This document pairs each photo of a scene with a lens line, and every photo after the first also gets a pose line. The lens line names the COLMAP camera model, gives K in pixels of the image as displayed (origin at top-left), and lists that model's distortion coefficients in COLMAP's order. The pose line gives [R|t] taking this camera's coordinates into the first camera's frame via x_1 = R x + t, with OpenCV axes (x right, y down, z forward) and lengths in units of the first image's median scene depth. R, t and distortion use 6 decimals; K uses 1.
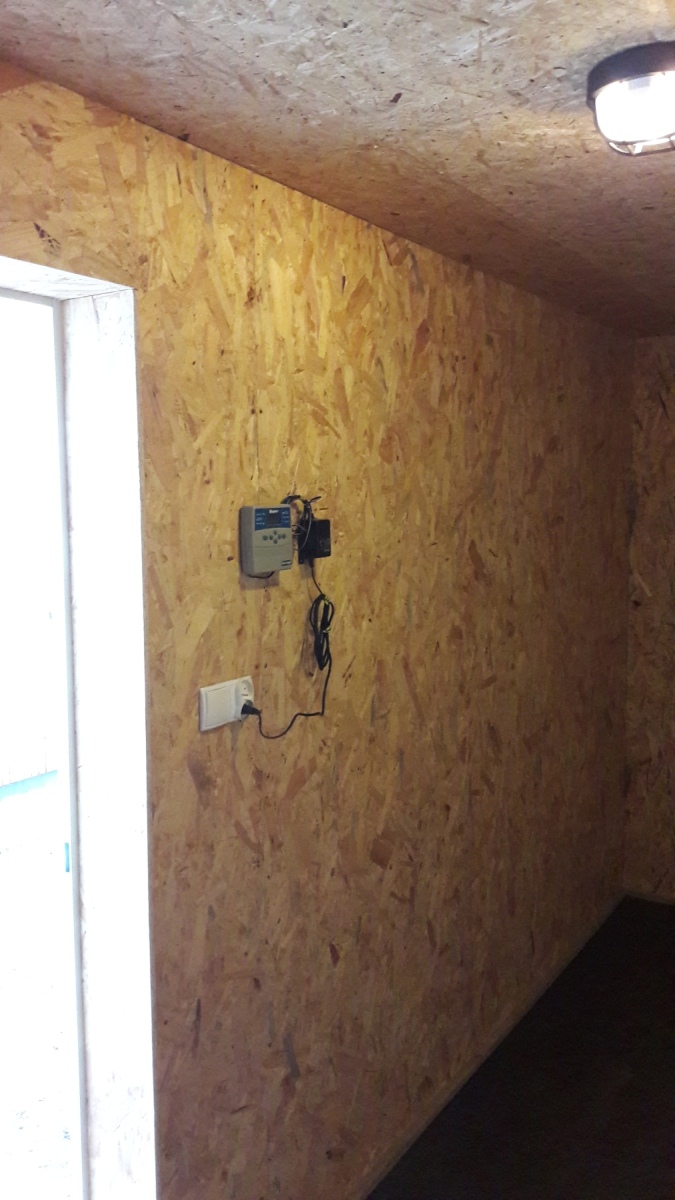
lens RADIAL K [[952.5, 0, 337.5], [0, 952.5, 600.0], [0, 0, 1]] dist [0.122050, -0.457015]
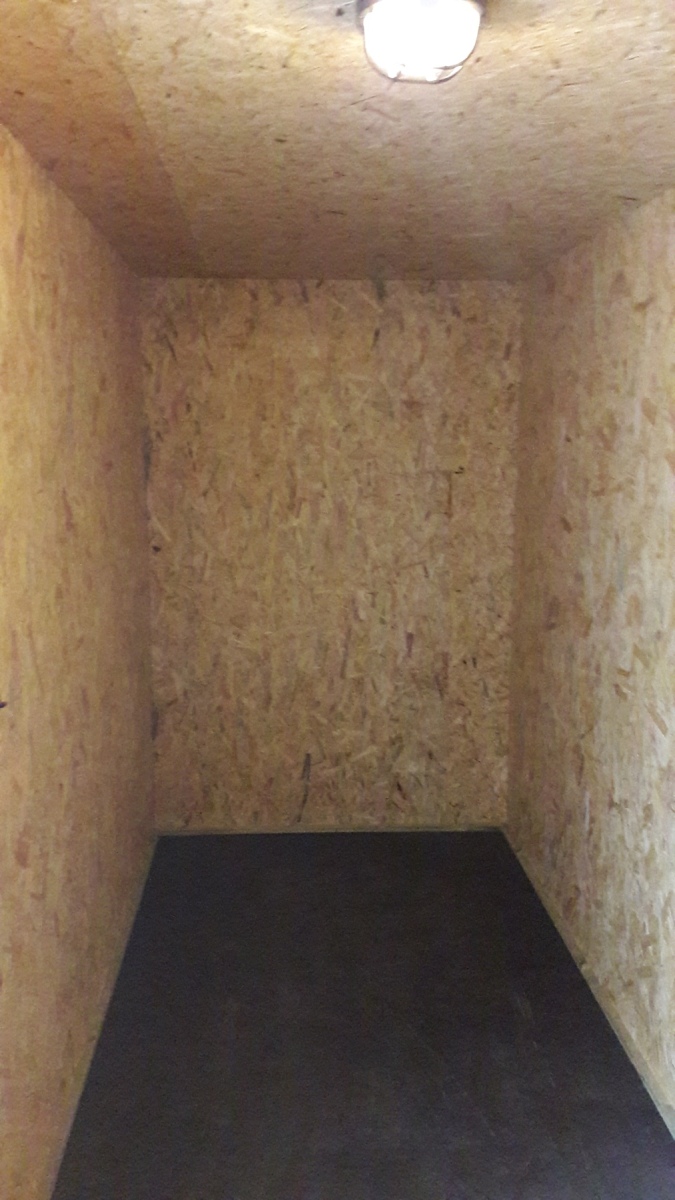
lens RADIAL K [[938.1, 0, 331.2], [0, 938.1, 607.7], [0, 0, 1]] dist [0.063676, -0.219258]
pose [[0.796746, -0.091622, 0.597329, -0.173050], [0.052094, 0.995174, 0.083161, -0.009124], [-0.602065, -0.035141, 0.797673, 0.128048]]
